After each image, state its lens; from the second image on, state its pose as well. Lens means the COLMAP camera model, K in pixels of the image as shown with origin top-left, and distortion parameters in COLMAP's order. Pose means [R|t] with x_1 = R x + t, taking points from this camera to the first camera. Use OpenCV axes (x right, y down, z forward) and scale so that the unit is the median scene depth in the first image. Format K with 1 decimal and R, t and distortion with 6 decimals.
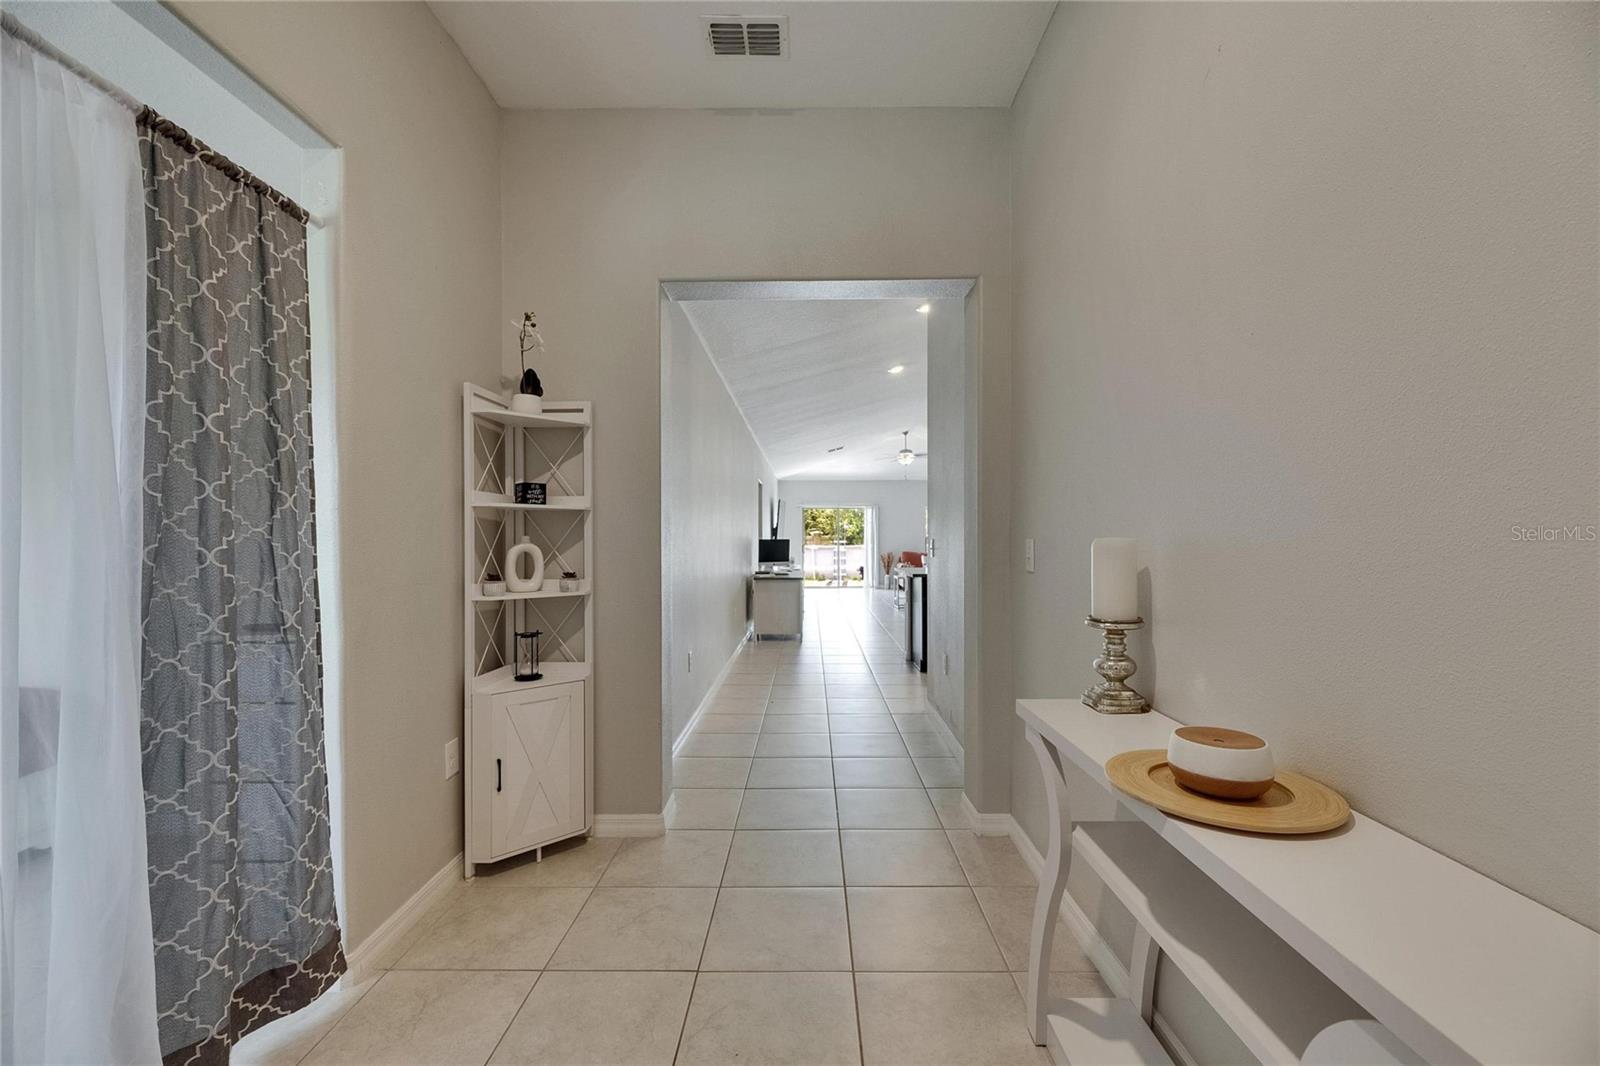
lens RADIAL K [[639.0, 0, 803.2], [0, 639.0, 541.3], [0, 0, 1]] dist [0.005159, 0.000008]
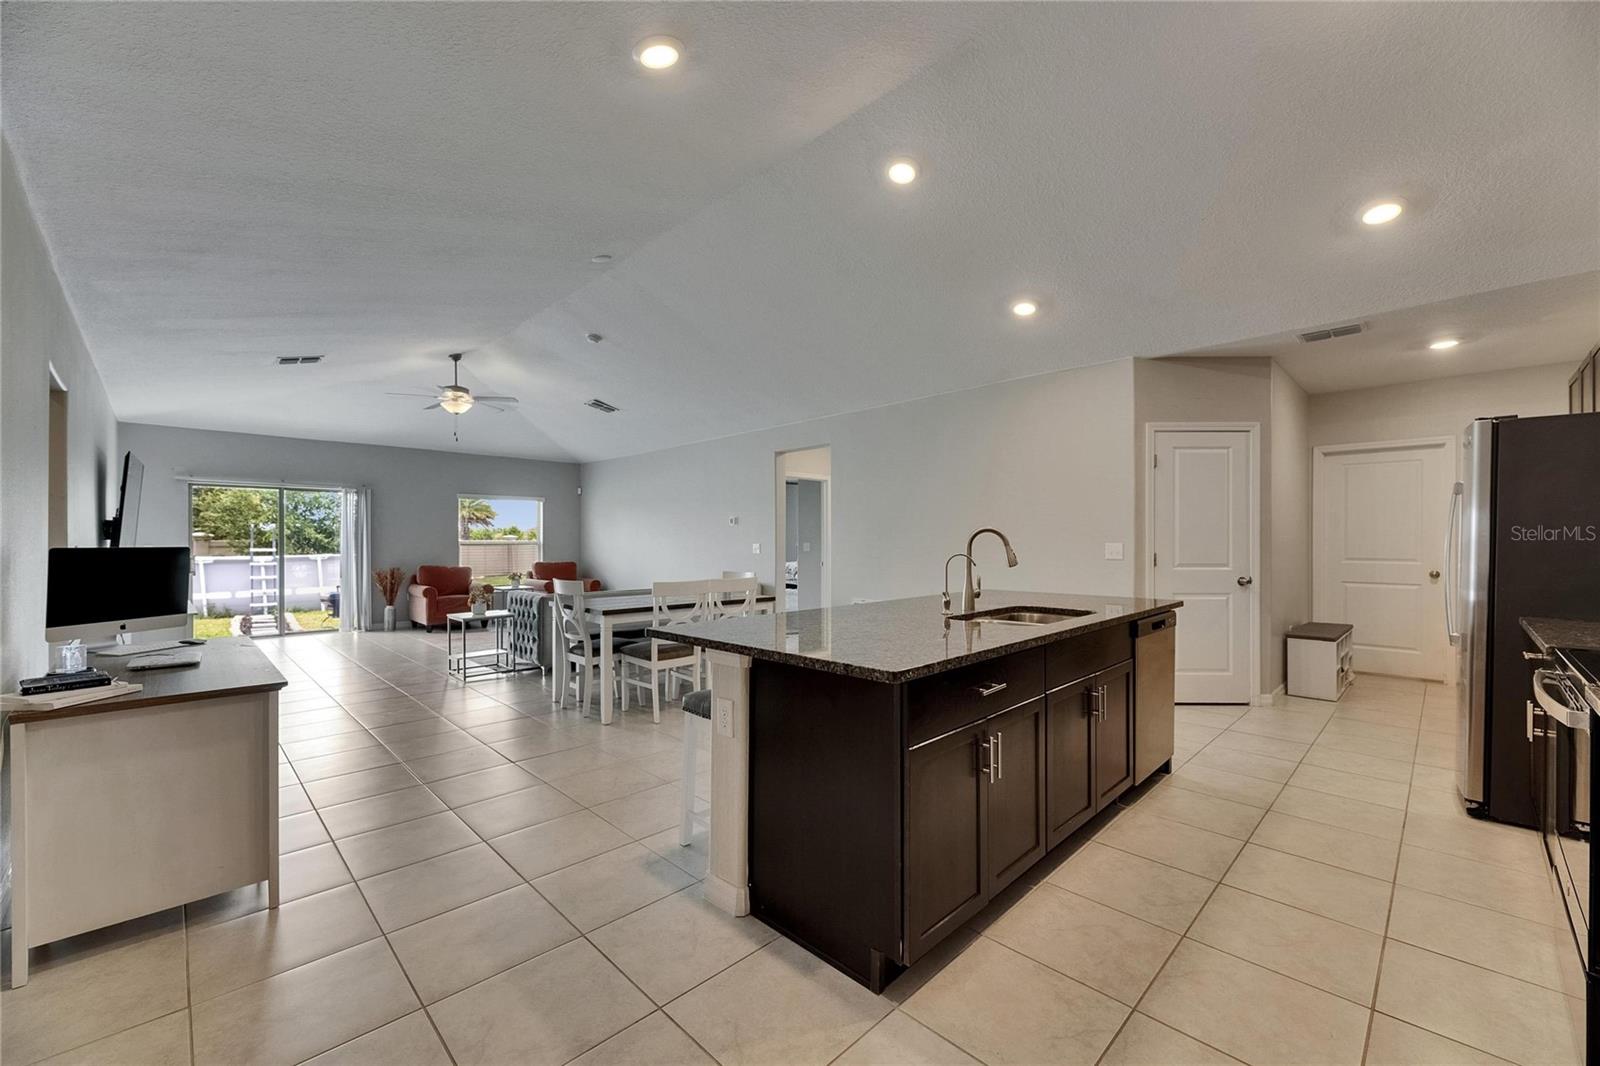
lens RADIAL K [[639.0, 0, 808.6], [0, 639.0, 533.7], [0, 0, 1]] dist [0.005159, 0.000008]
pose [[0.697821, 0.005974, 0.716247, -0.026717], [0.007345, 0.999853, -0.015496, -0.002147], [-0.716234, 0.016075, 0.697675, 0.384082]]
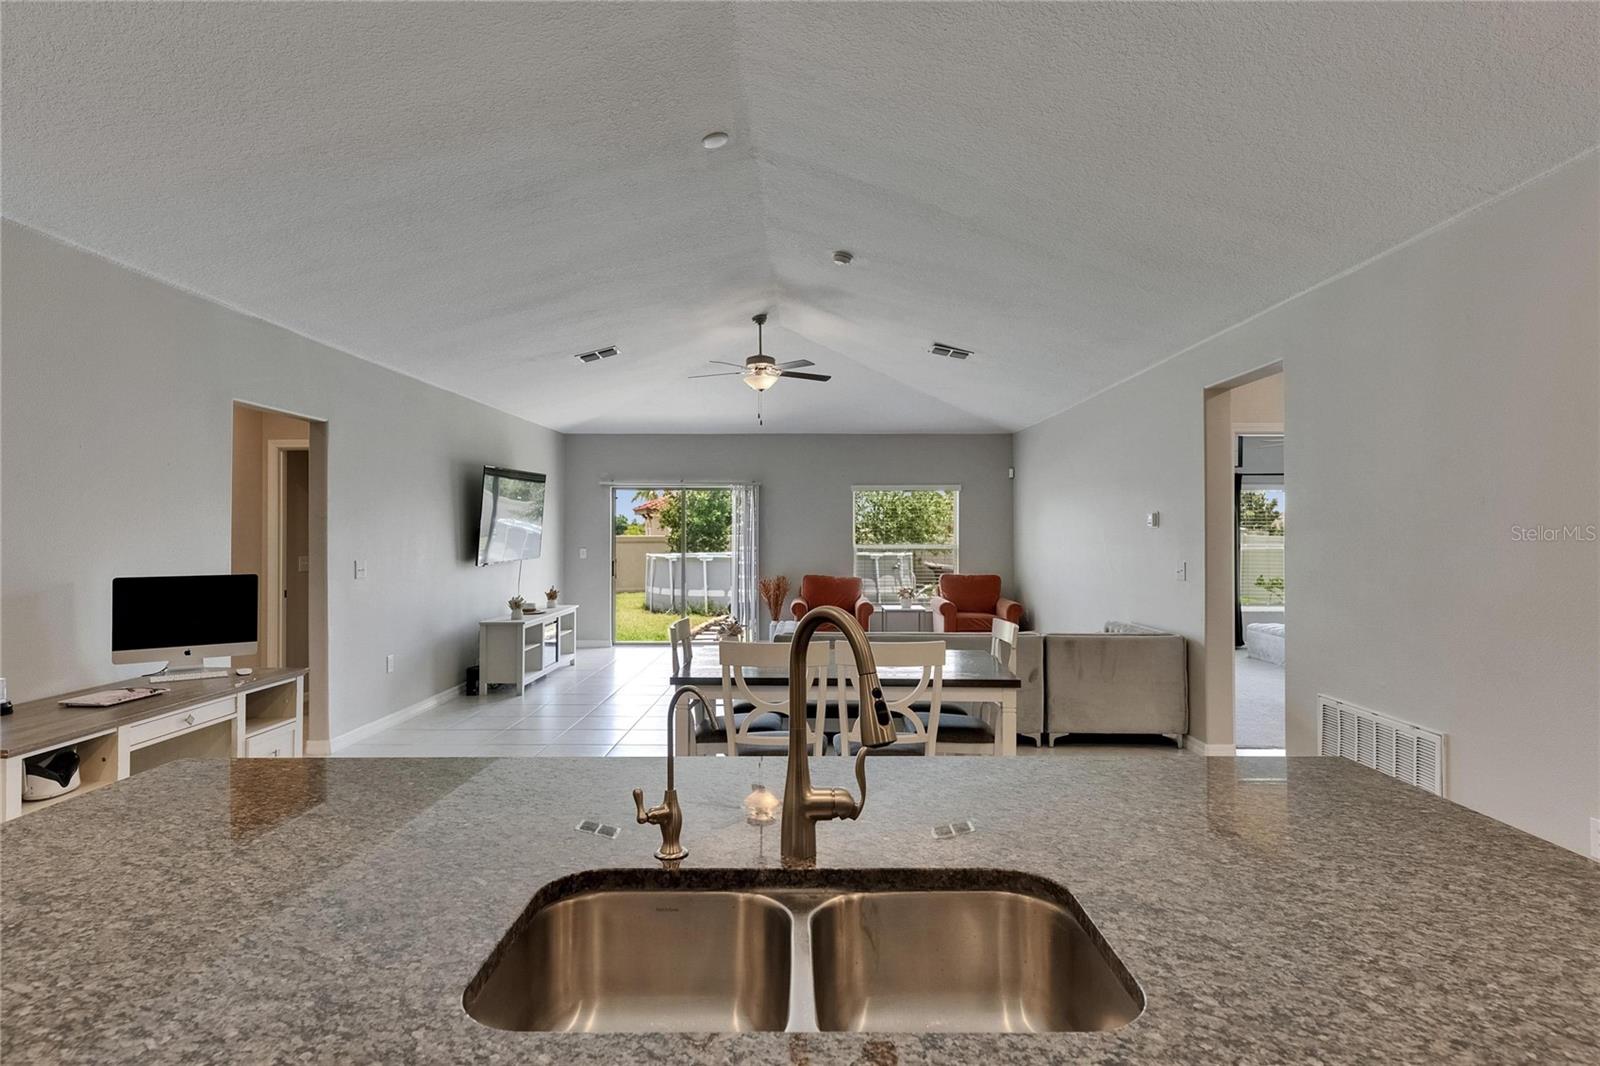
lens RADIAL K [[863.7, 0, 803.9], [0, 863.7, 538.3], [0, 0, 1]] dist [0.022775, -0.000570]
pose [[0.999999, -0.000777, -0.001167, 0.191693], [0.000779, 0.999998, 0.001706, -0.016849], [0.001166, -0.001707, 0.999998, 0.394123]]
